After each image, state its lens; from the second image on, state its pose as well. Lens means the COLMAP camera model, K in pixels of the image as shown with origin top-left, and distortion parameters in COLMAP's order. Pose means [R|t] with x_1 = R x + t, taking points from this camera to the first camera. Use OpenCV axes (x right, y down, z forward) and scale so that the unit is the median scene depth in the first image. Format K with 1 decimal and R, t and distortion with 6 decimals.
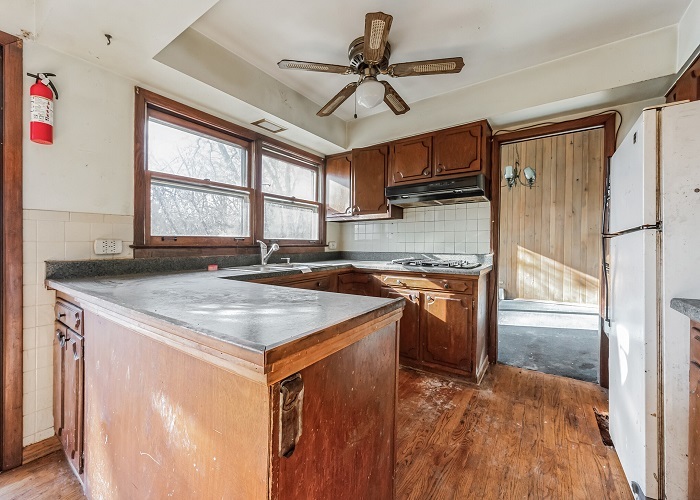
lens RADIAL K [[278.8, 0, 351.0], [0, 278.8, 245.5], [0, 0, 1]] dist [0.001354, 0.000097]
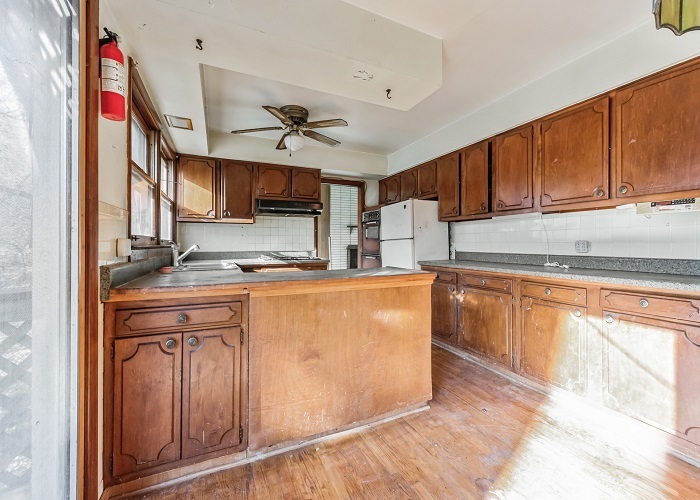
lens RADIAL K [[278.8, 0, 351.0], [0, 278.8, 245.5], [0, 0, 1]] dist [0.001354, 0.000097]
pose [[0.513549, -0.005726, 0.858041, -0.768933], [0.007590, 0.999969, 0.002130, -0.000032], [-0.858026, 0.005419, 0.513577, -0.000584]]
